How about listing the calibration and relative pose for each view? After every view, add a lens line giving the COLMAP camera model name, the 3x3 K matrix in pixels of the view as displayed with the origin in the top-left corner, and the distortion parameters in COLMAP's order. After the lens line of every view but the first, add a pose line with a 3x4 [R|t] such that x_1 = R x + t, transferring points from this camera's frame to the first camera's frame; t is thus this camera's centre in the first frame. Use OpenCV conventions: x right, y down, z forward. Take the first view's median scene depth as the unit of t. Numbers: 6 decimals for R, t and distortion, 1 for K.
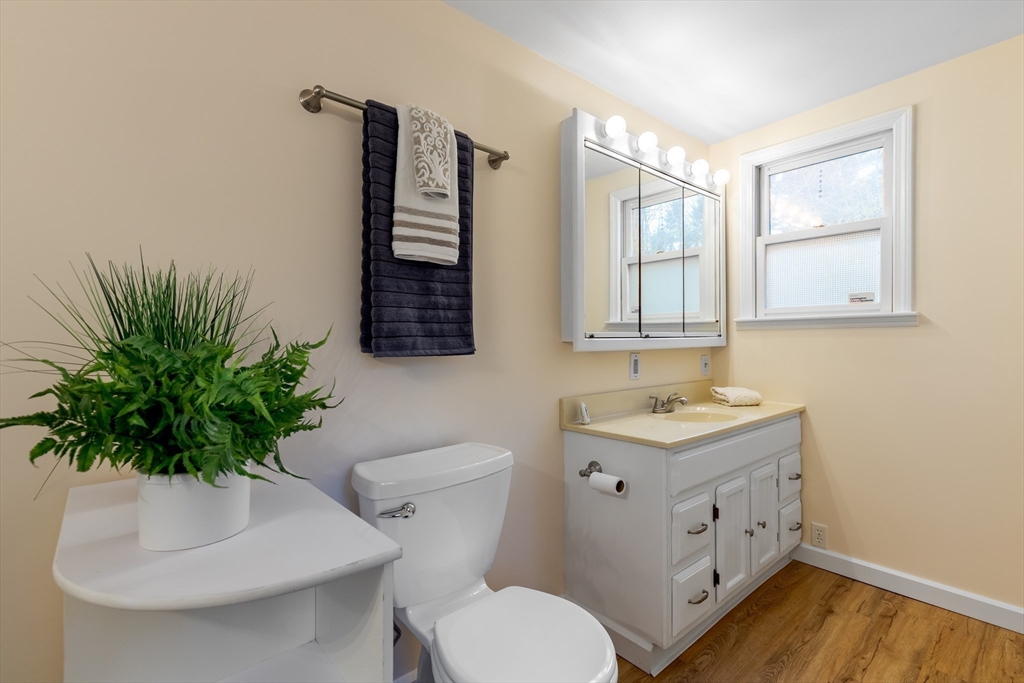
lens RADIAL K [[465.4, 0, 511.3], [0, 465.4, 342.3], [0, 0, 1]] dist [0.002424, 0.000136]
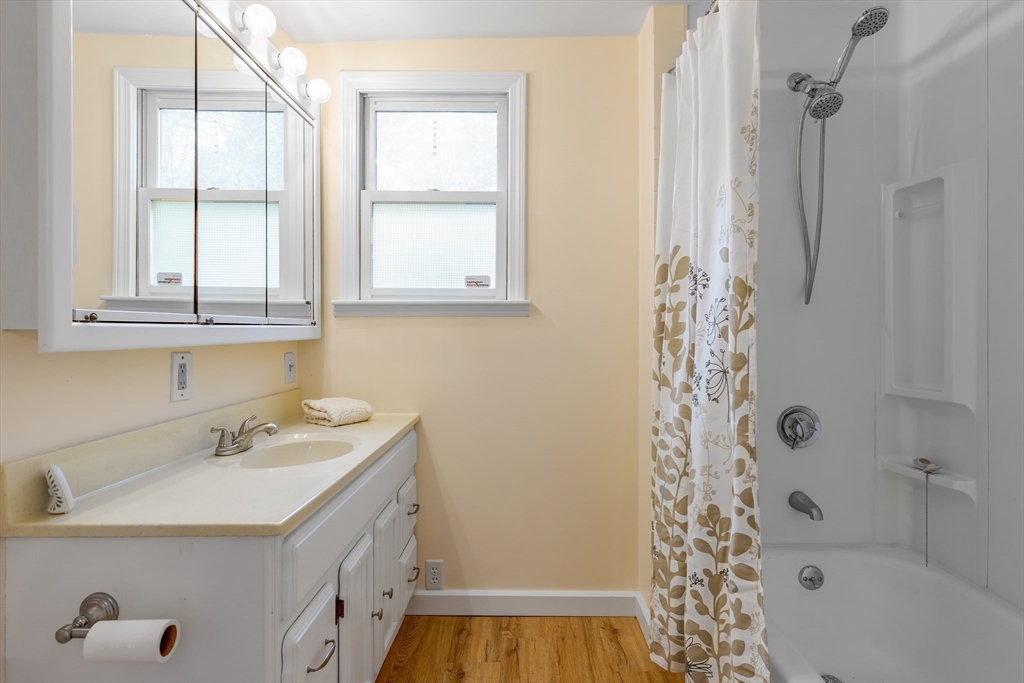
lens RADIAL K [[547.1, 0, 511.8], [0, 547.1, 333.1], [0, 0, 1]] dist [-0.001388, 0.002573]
pose [[0.645888, 0.003979, 0.763422, 0.027354], [-0.001382, 0.999991, -0.004043, 0.002869], [-0.763431, 0.001556, 0.645887, 0.299529]]
